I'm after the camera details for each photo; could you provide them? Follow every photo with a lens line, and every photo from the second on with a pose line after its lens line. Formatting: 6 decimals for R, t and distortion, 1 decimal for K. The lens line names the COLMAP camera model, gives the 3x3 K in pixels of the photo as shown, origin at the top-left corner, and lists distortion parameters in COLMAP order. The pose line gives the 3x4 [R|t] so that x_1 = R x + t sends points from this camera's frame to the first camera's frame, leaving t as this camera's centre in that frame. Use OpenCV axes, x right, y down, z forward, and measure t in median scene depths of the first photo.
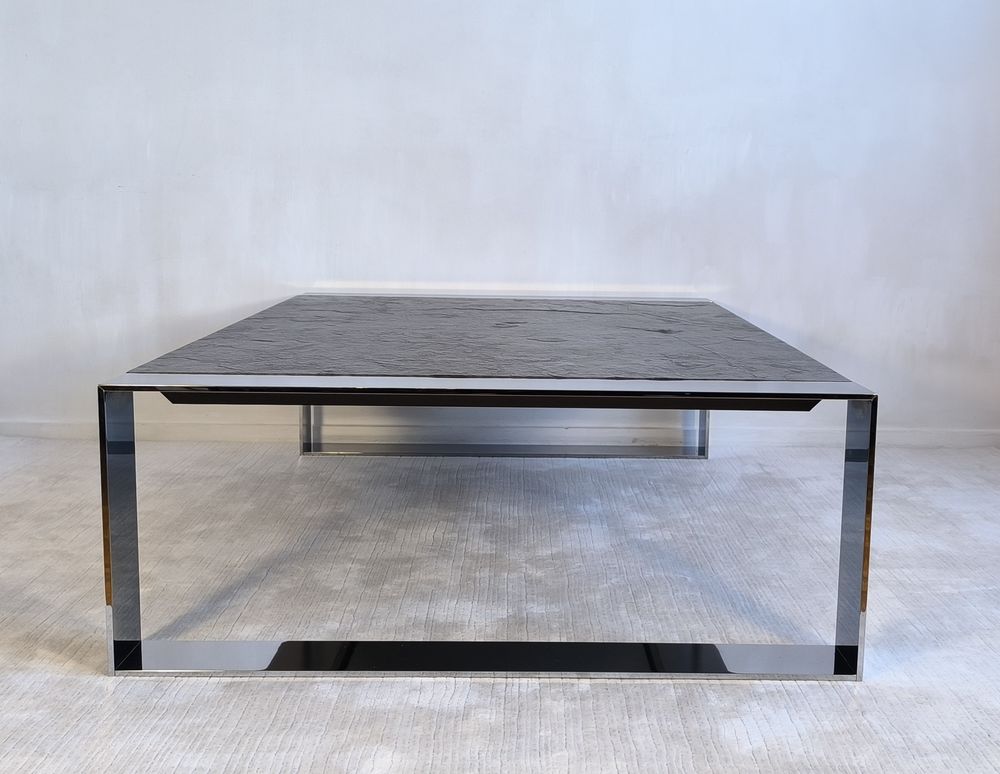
lens RADIAL K [[1190.8, 0, 537.5], [0, 1190.8, 387.7], [0, 0, 1]] dist [0.094504, -0.188450]
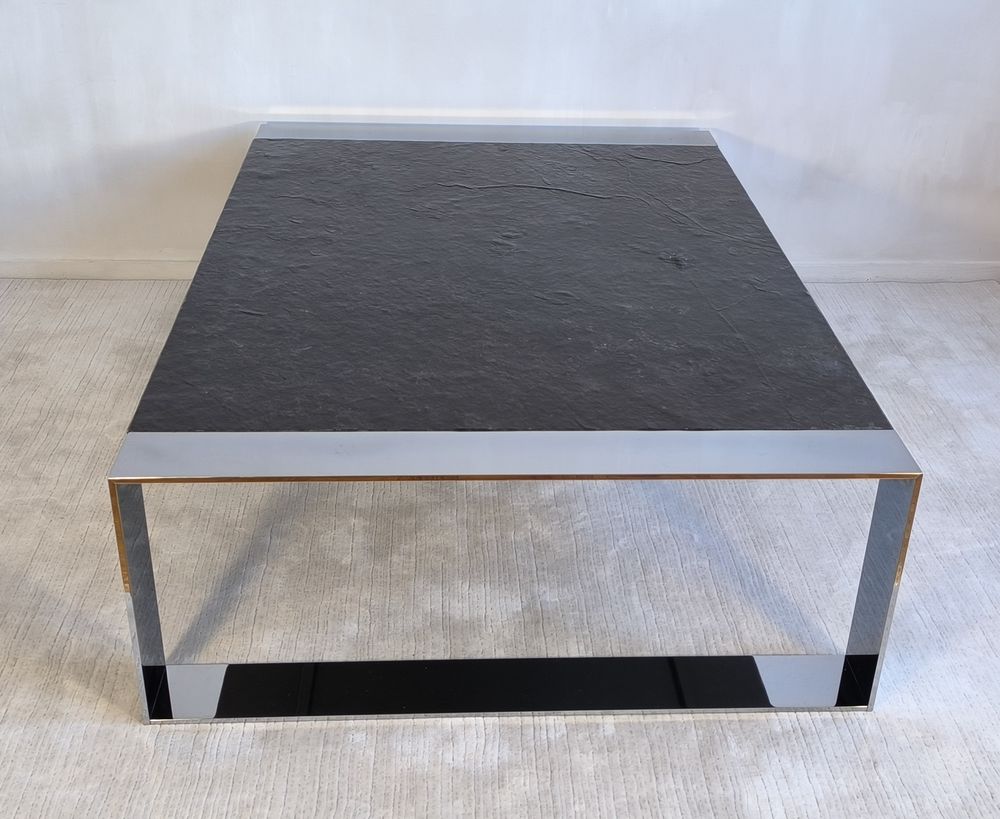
lens RADIAL K [[1246.4, 0, 517.1], [0, 1246.4, 411.6], [0, 0, 1]] dist [0.131183, -0.311105]
pose [[0.999053, -0.008566, 0.042658, -0.070652], [-0.006919, 0.936671, 0.350142, -0.324455], [-0.042956, -0.350105, 0.935725, 0.065905]]
